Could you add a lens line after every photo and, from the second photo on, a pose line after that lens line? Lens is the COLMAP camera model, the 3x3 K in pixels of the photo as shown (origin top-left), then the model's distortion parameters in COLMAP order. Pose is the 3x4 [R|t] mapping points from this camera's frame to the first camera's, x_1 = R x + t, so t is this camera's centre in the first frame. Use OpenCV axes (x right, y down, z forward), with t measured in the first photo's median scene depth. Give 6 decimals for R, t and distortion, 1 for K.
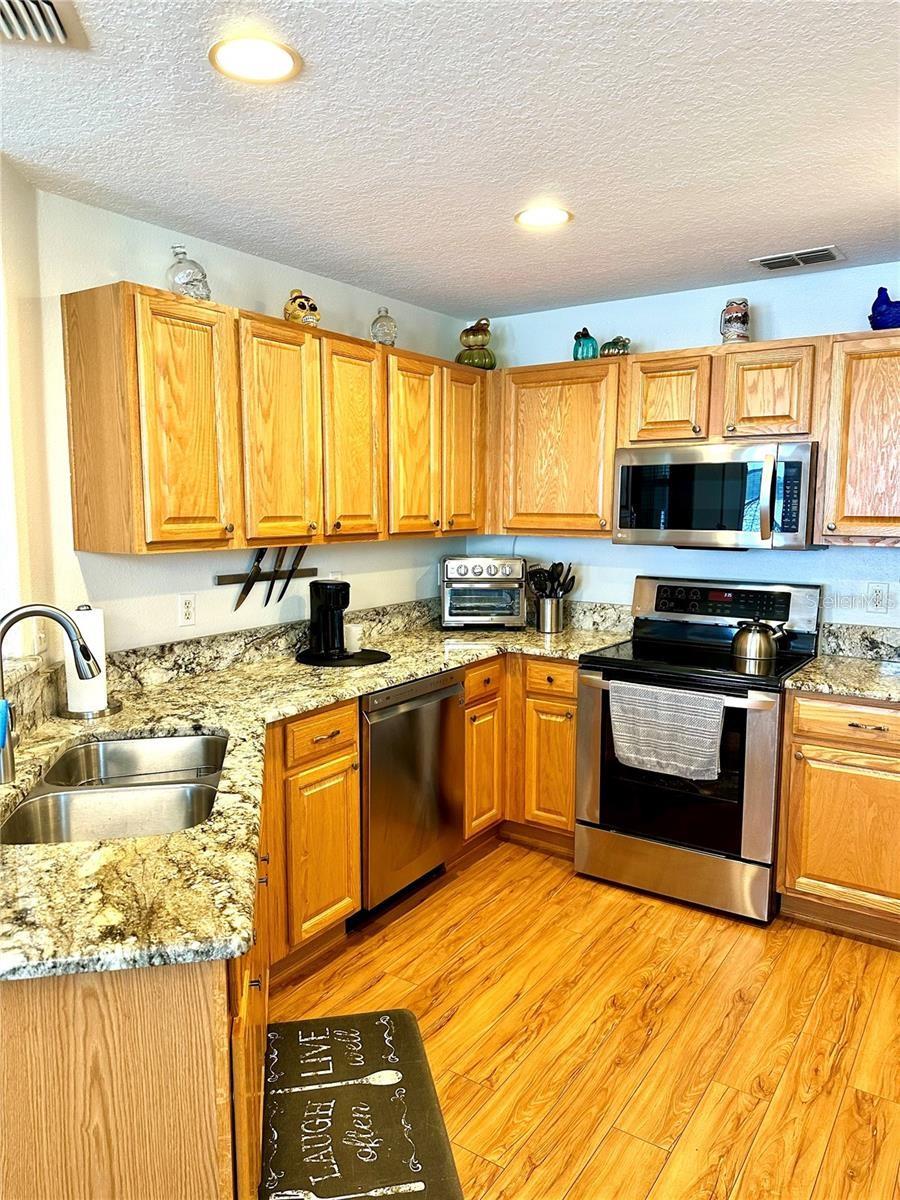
lens RADIAL K [[841.8, 0, 448.6], [0, 841.8, 606.2], [0, 0, 1]] dist [0.044484, -0.032747]
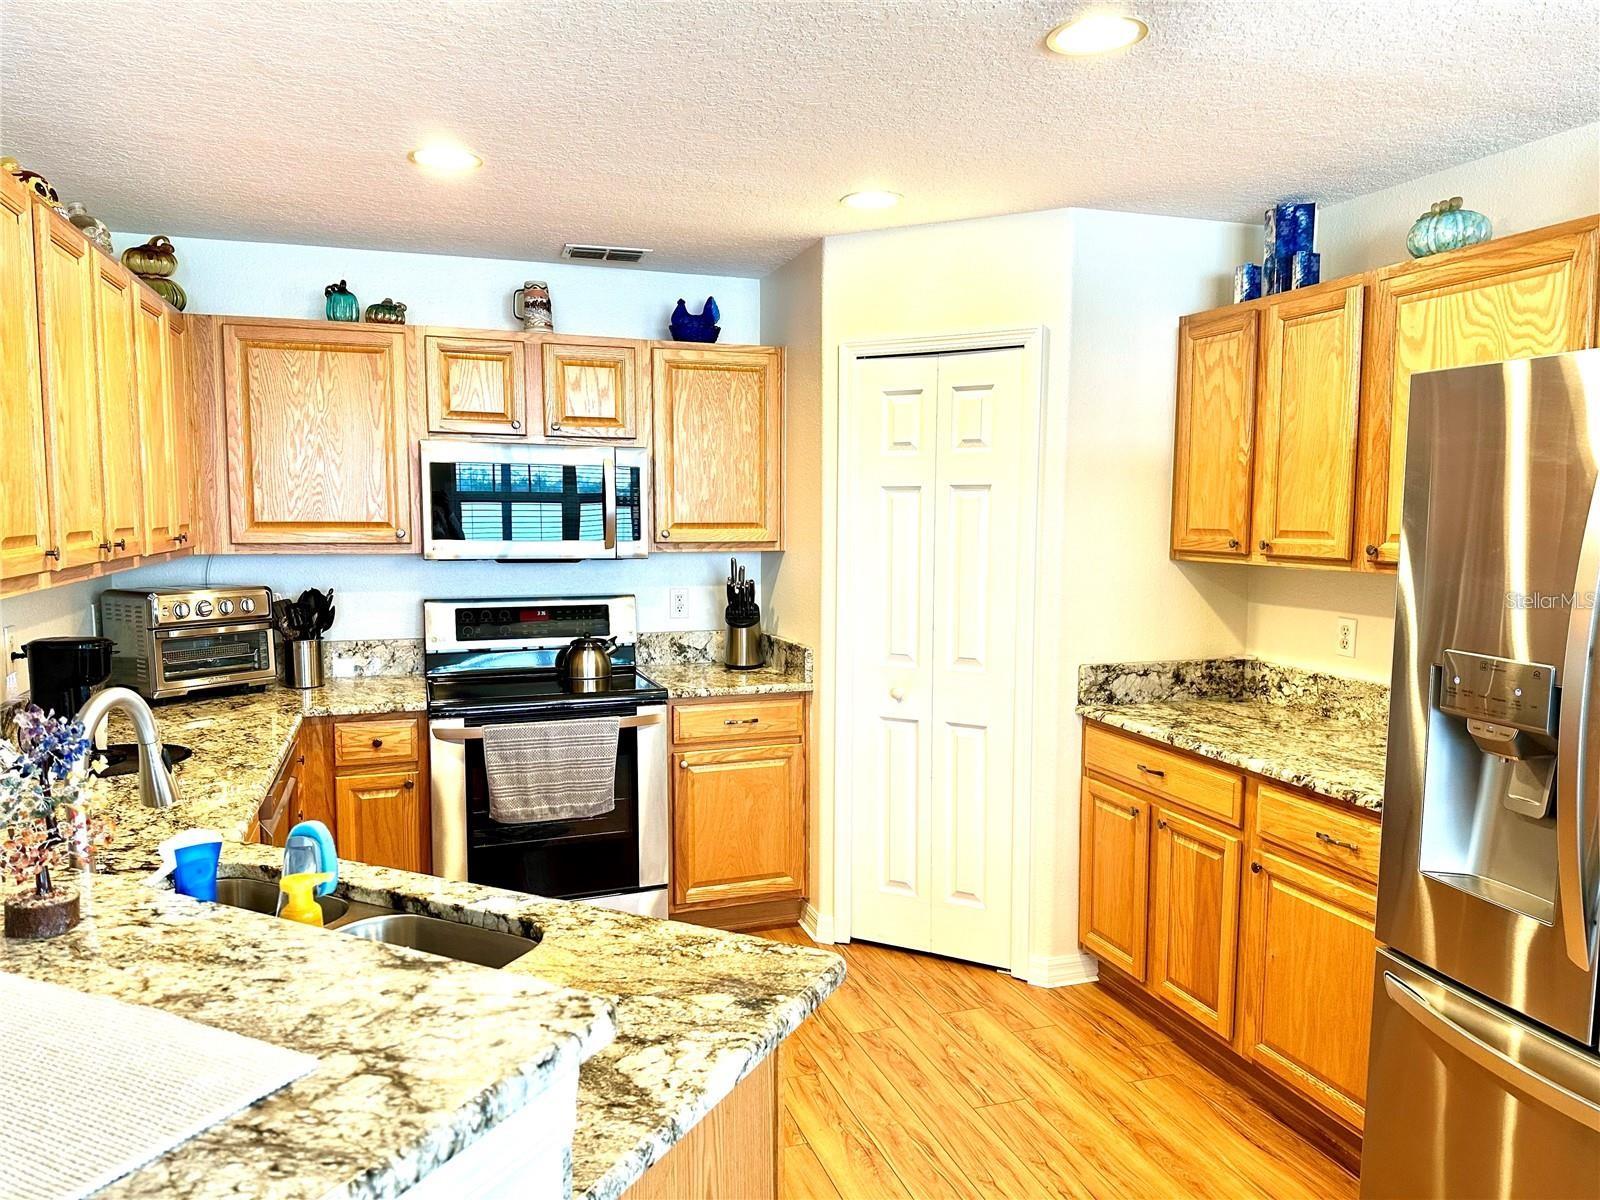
lens RADIAL K [[1122.4, 0, 814.4], [0, 1122.4, 600.6], [0, 0, 1]] dist [0.044484, -0.032747]
pose [[0.565354, -0.066382, 0.822173, -0.513027], [0.101721, 0.994759, 0.010370, -0.010321], [-0.818553, 0.077769, 0.569143, 0.108593]]
